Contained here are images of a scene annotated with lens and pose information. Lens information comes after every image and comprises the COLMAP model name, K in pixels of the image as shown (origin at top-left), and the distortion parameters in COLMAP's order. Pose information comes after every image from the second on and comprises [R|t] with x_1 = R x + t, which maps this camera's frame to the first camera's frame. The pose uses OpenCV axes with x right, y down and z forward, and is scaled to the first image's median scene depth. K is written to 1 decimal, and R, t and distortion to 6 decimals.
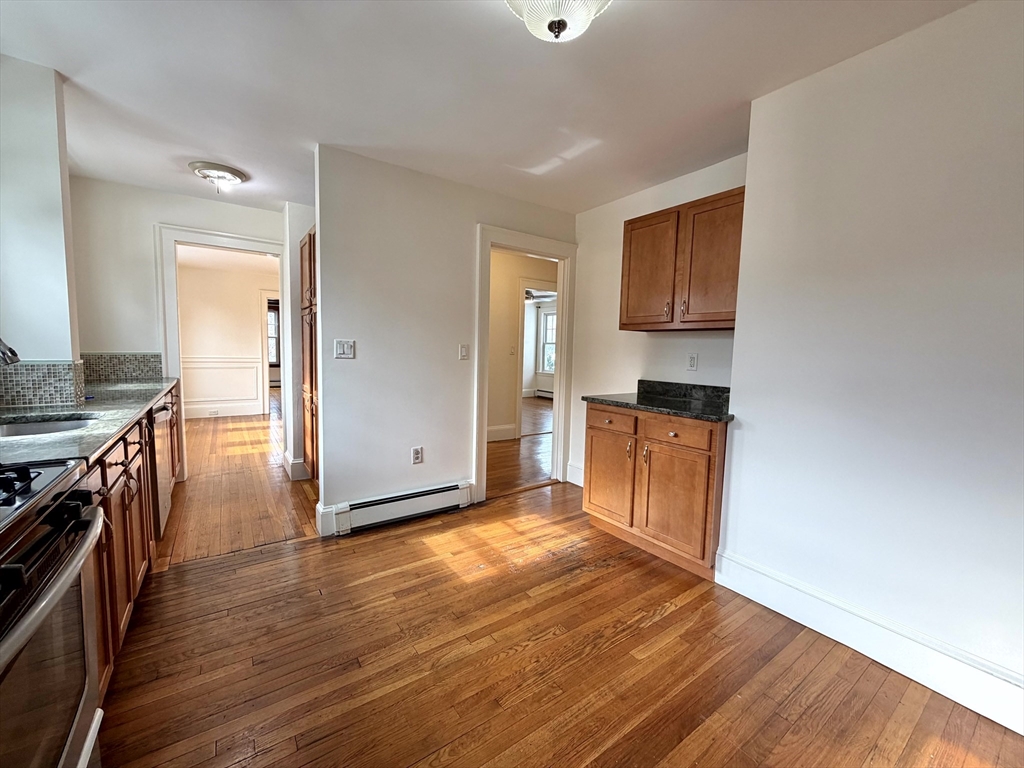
lens RADIAL K [[408.6, 0, 509.6], [0, 408.6, 382.3], [0, 0, 1]] dist [0.000215, 0.000408]
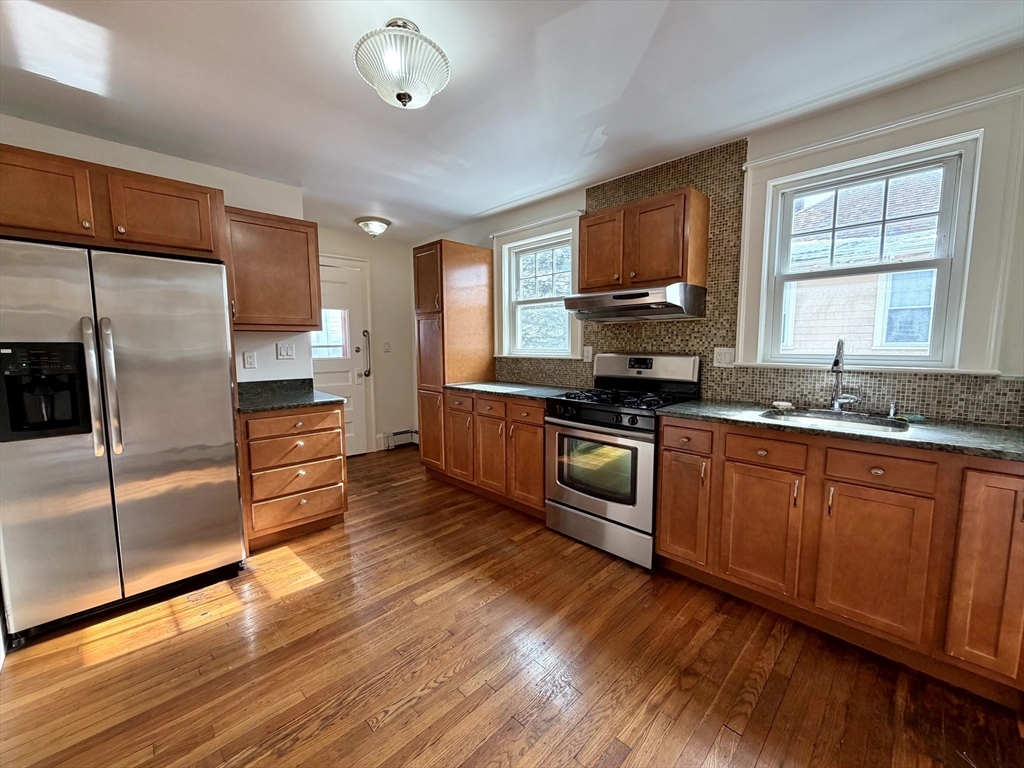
lens RADIAL K [[408.6, 0, 510.9], [0, 408.6, 383.3], [0, 0, 1]] dist [0.000215, 0.000408]
pose [[-0.985107, -0.001682, -0.171935, 0.005320], [-0.032491, 0.983759, 0.176530, -0.110642], [0.168845, 0.179488, -0.969162, 1.130945]]
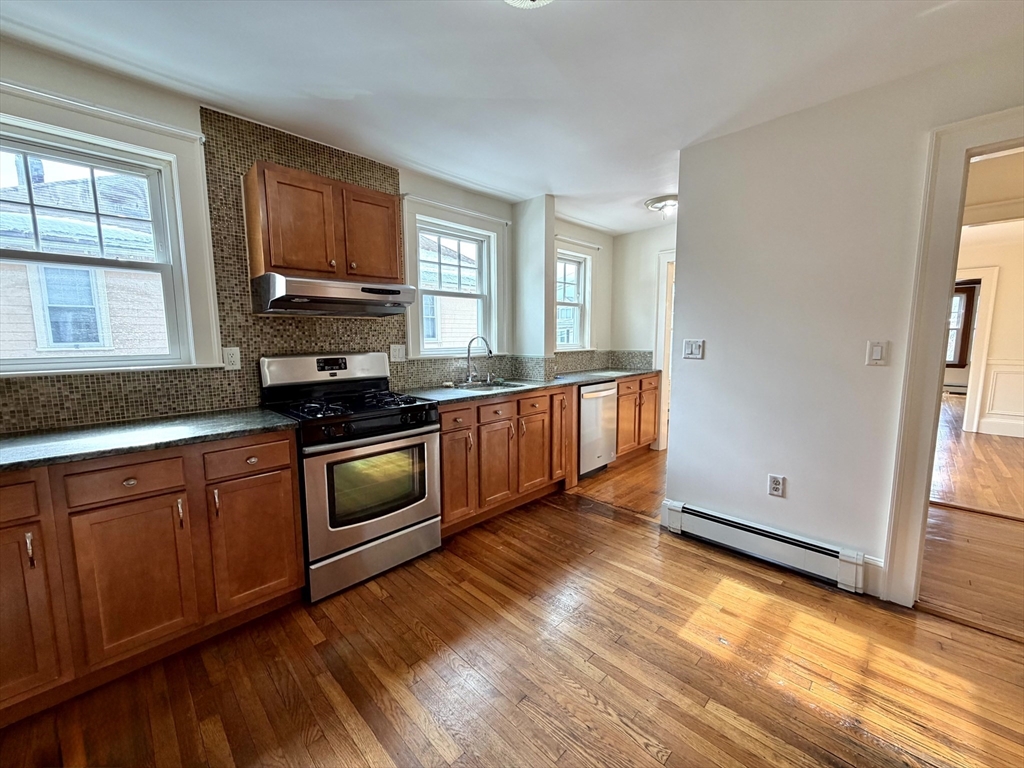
lens RADIAL K [[408.6, 0, 509.1], [0, 408.6, 382.5], [0, 0, 1]] dist [0.000215, 0.000408]
pose [[0.174945, 0.084279, -0.980965, 0.483422], [-0.070441, 0.994848, 0.072909, -0.041664], [0.982055, 0.056345, 0.179980, 0.393312]]
